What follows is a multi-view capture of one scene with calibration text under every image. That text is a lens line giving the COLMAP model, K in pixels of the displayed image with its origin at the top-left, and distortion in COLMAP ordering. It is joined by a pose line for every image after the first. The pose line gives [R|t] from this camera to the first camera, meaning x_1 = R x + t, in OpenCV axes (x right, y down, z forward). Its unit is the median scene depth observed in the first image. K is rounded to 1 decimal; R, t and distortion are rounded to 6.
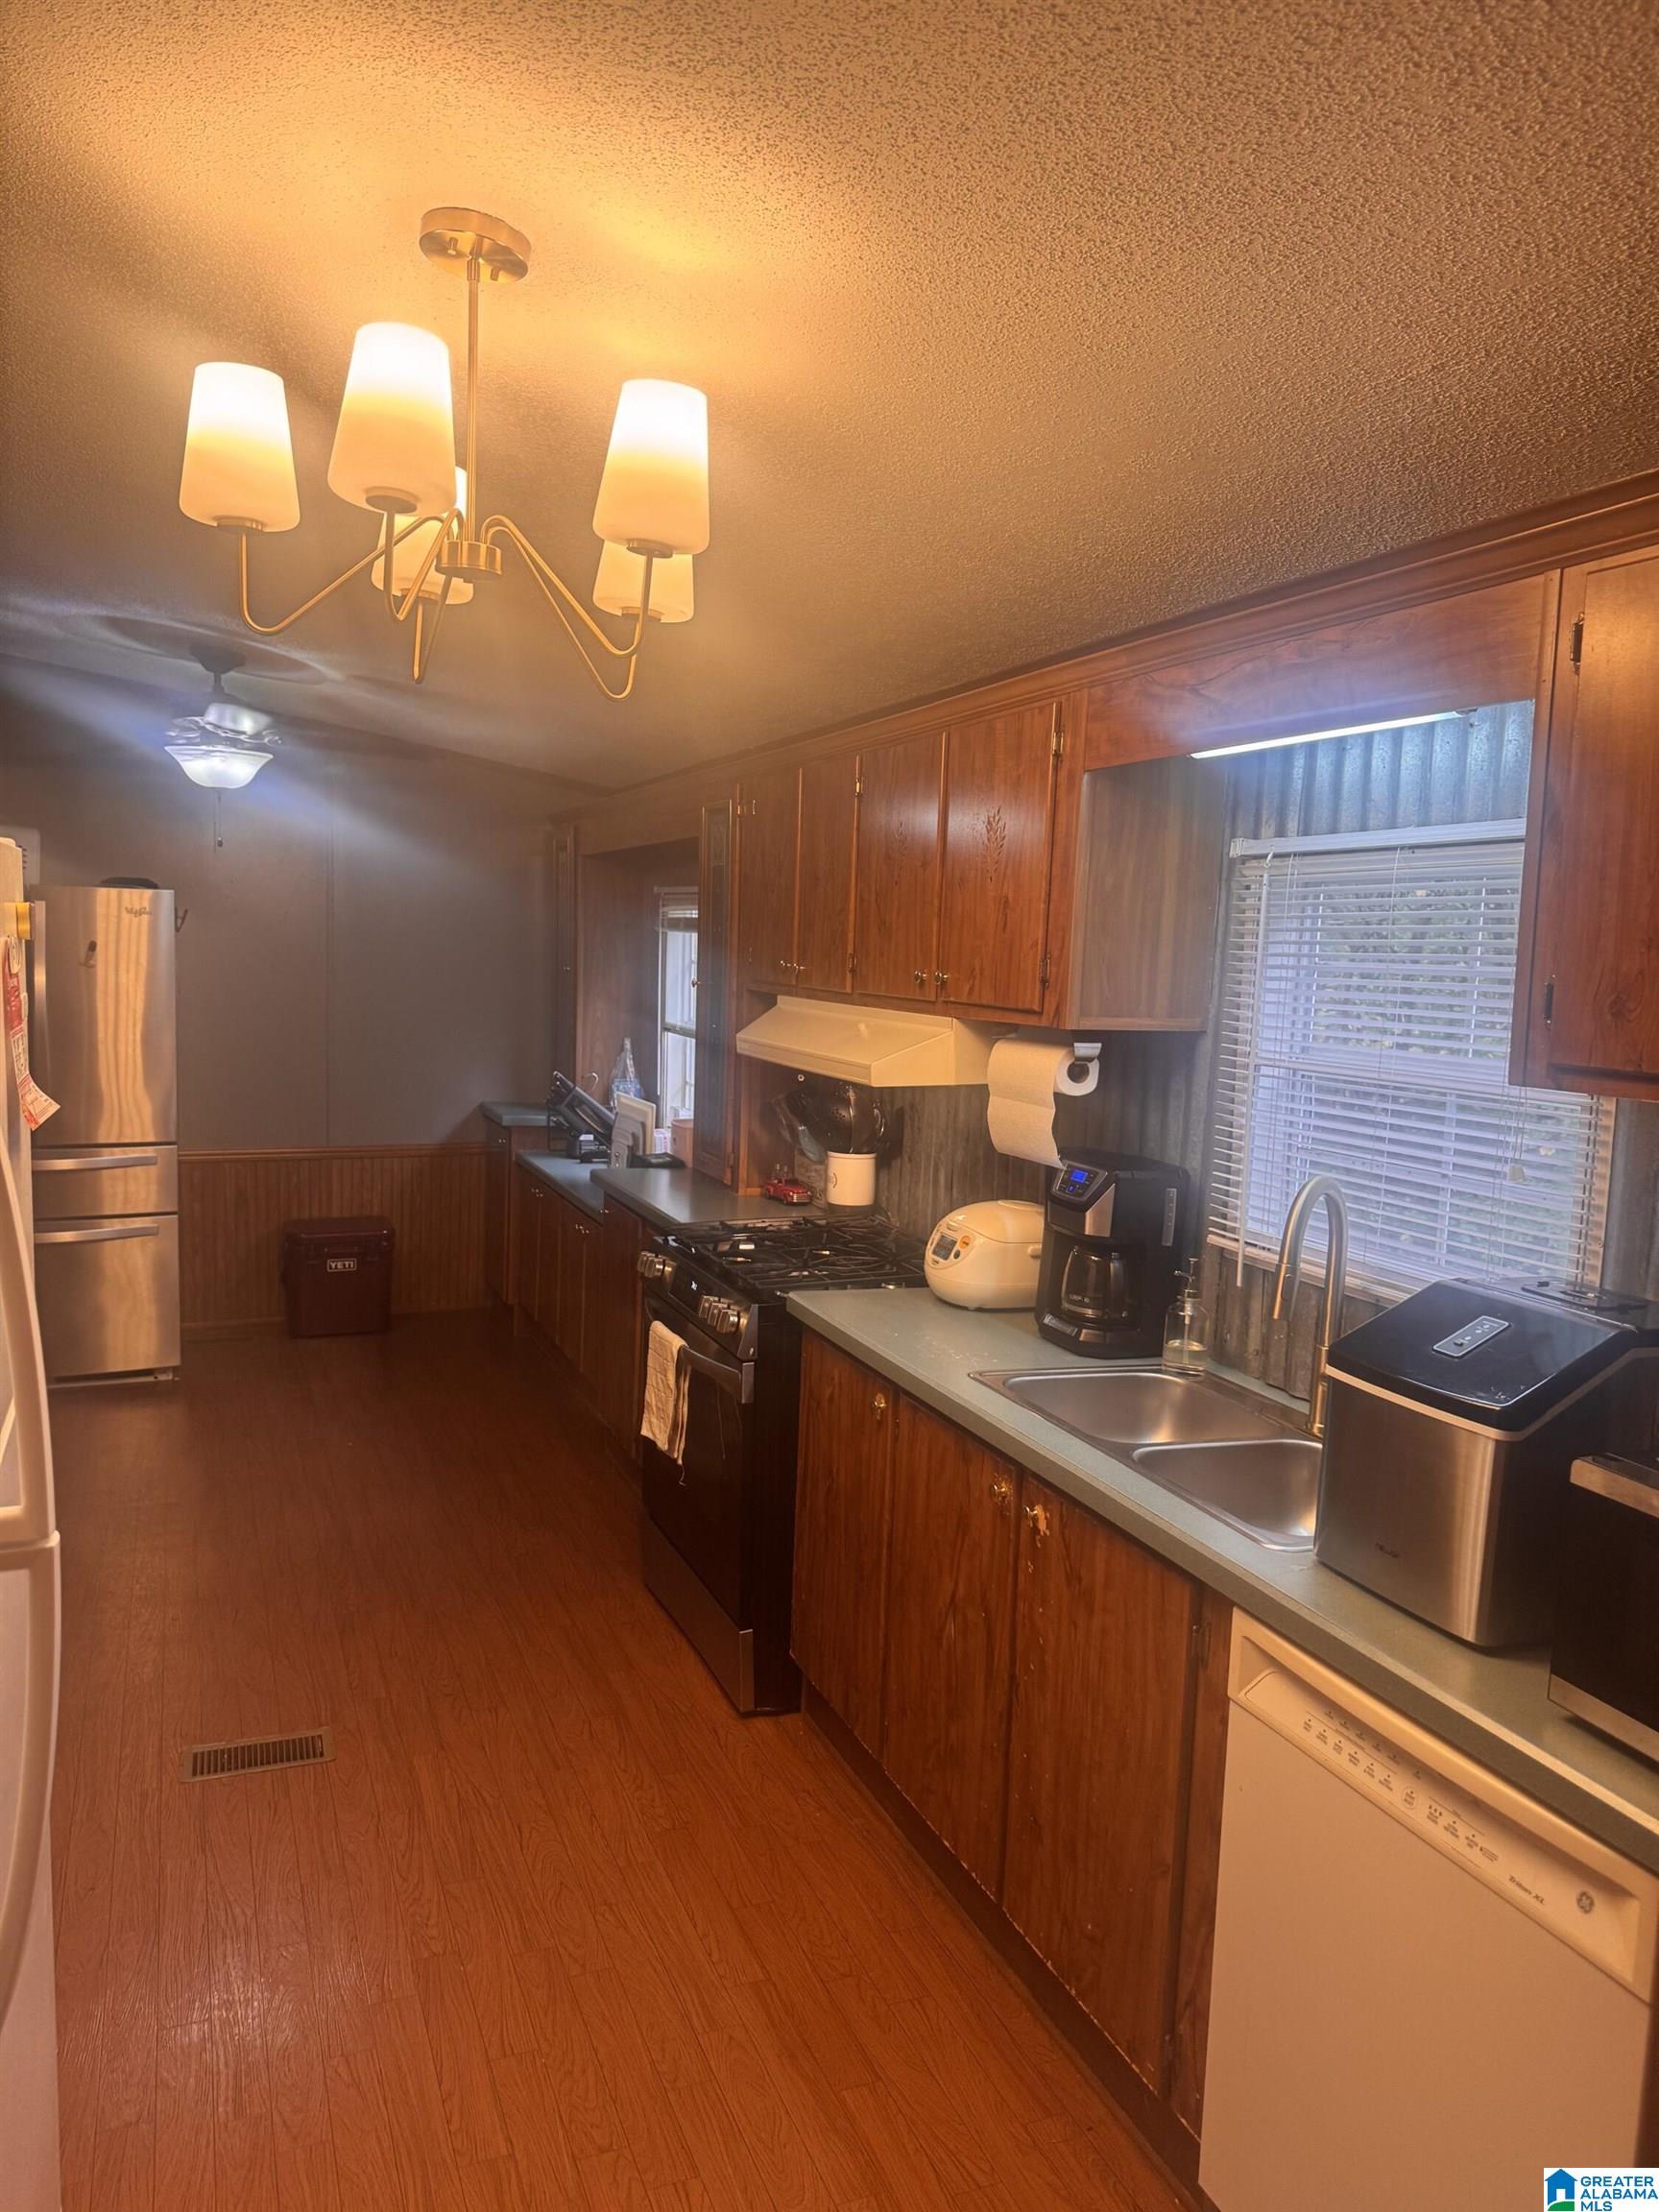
lens RADIAL K [[1525.8, 0, 829.5], [0, 1525.8, 1106.0], [0, 0, 1]] dist [0.108144, -0.236593]
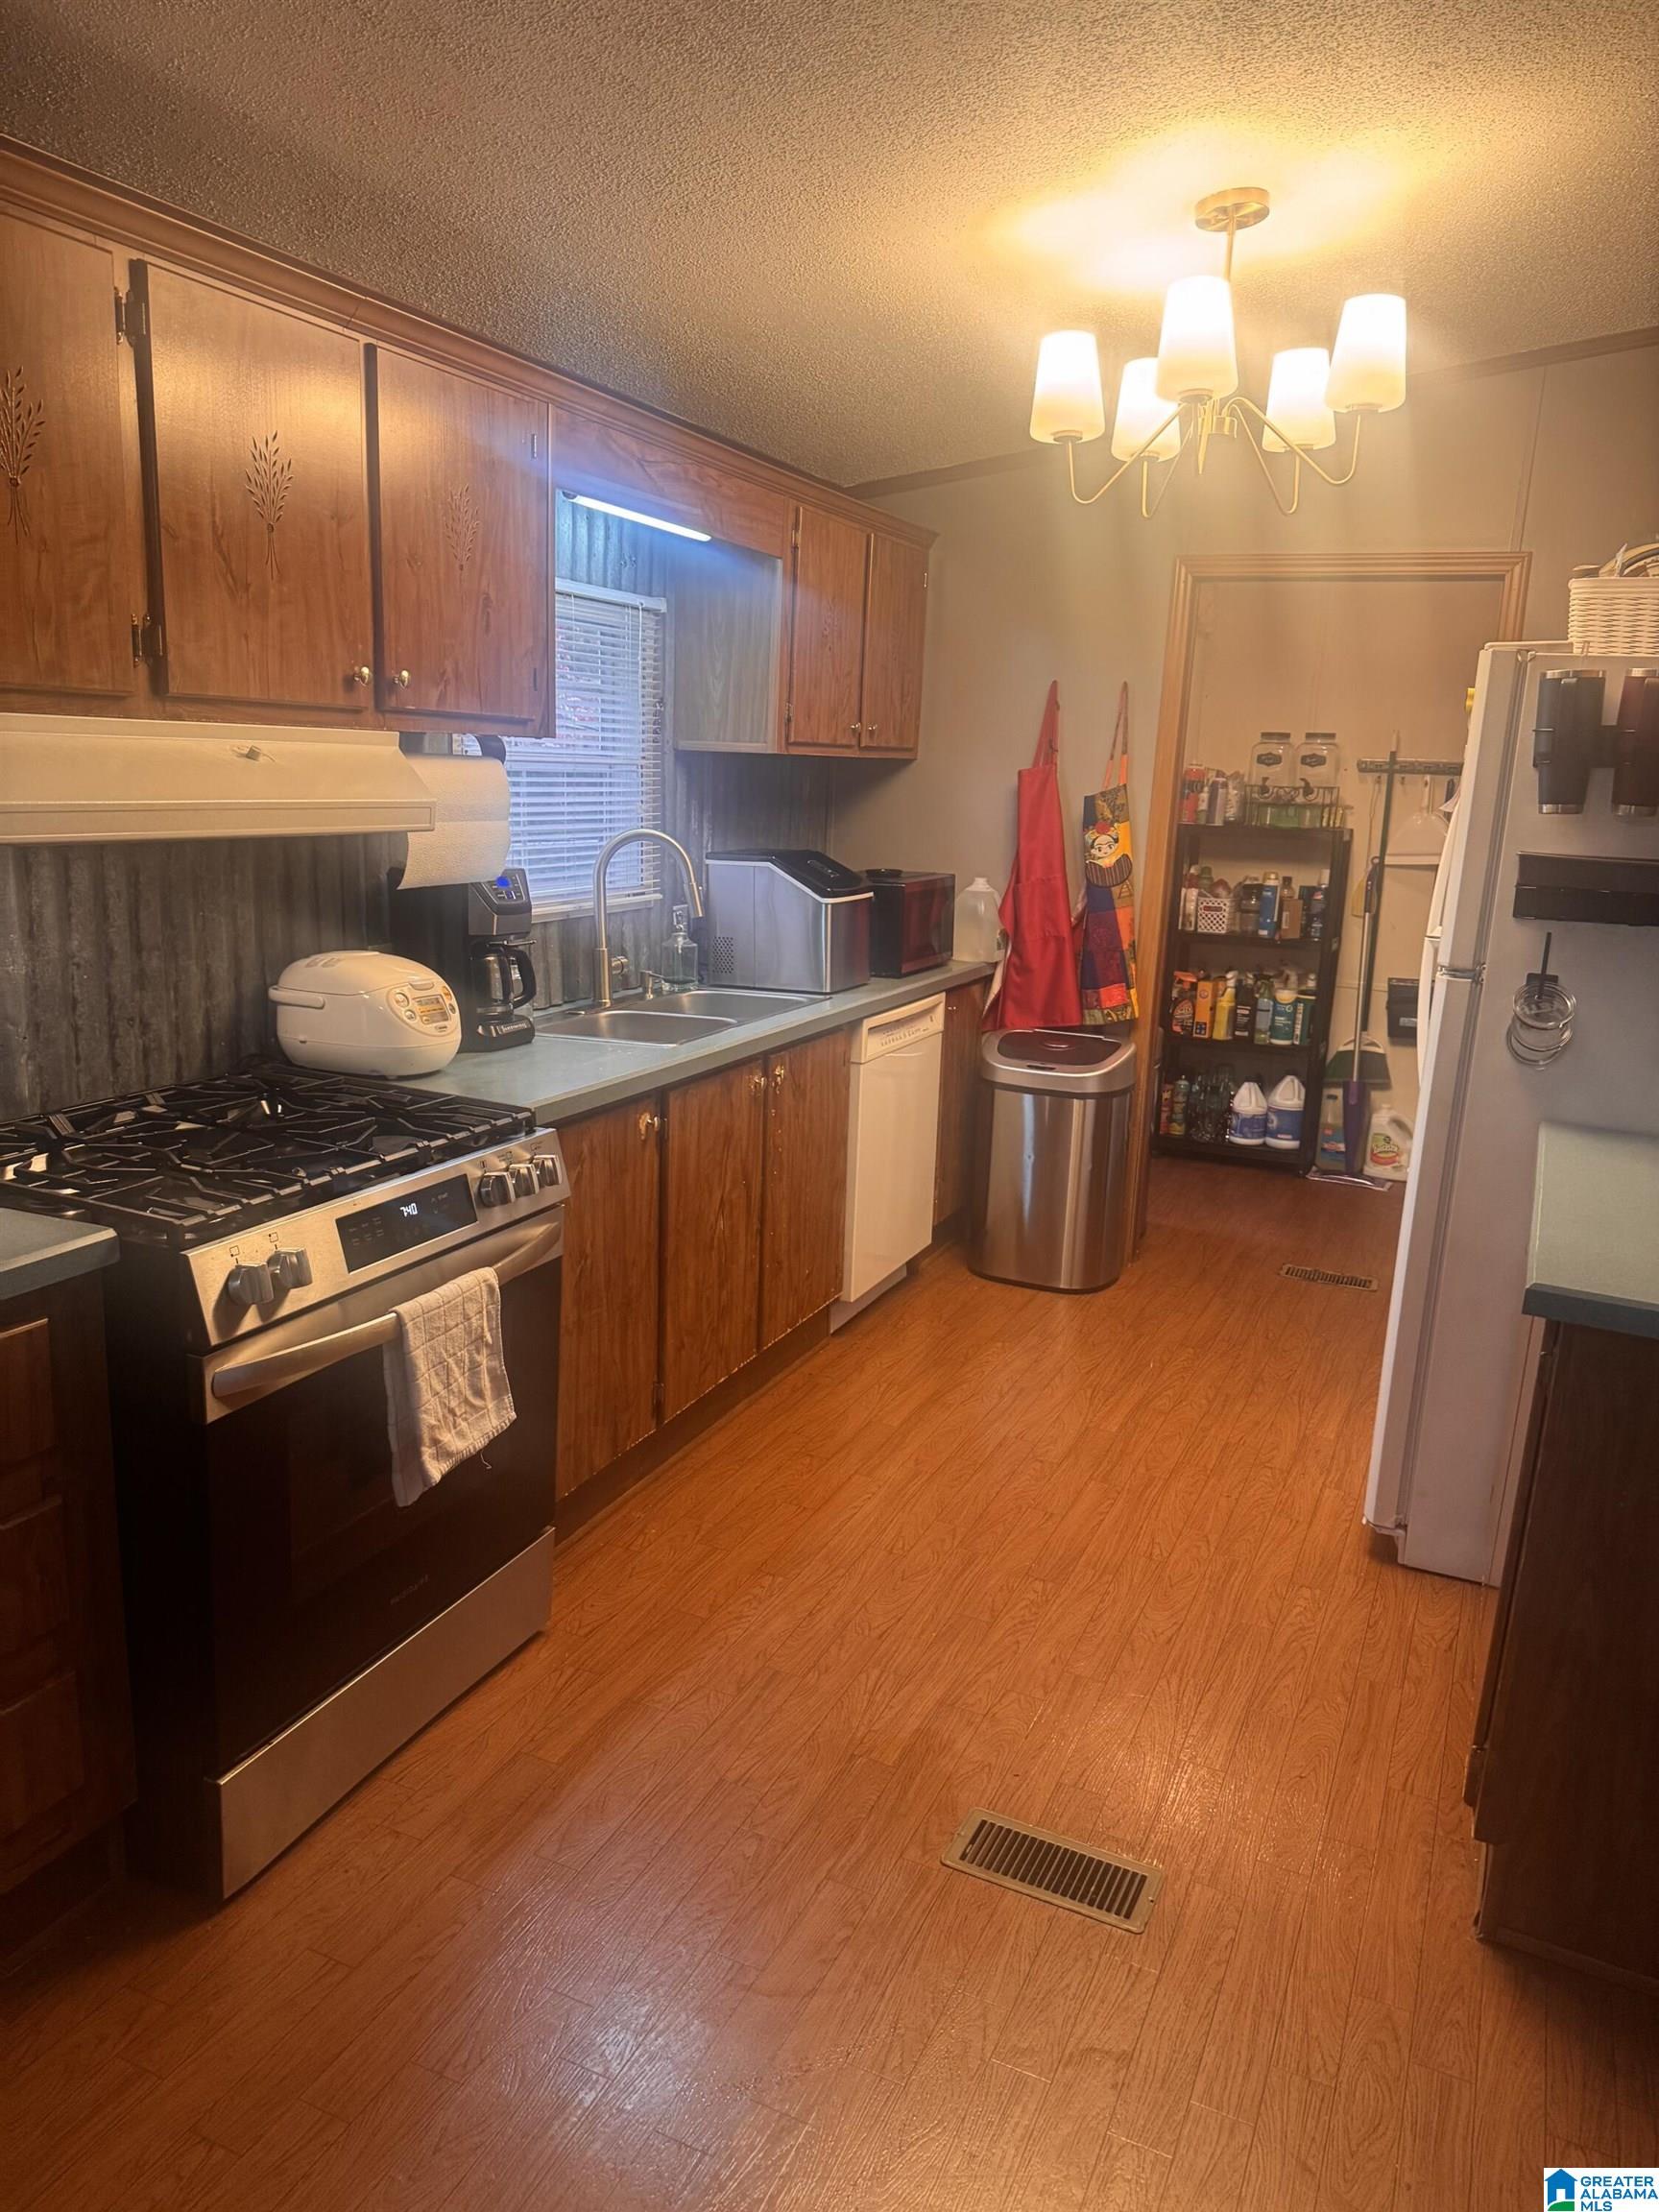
lens RADIAL K [[1525.8, 0, 829.5], [0, 1525.8, 1106.0], [0, 0, 1]] dist [0.108144, -0.236593]
pose [[-0.674356, -0.217650, 0.705600, -0.754321], [0.021752, 0.949302, 0.313612, -0.130758], [-0.738086, 0.226834, -0.635434, 1.511607]]
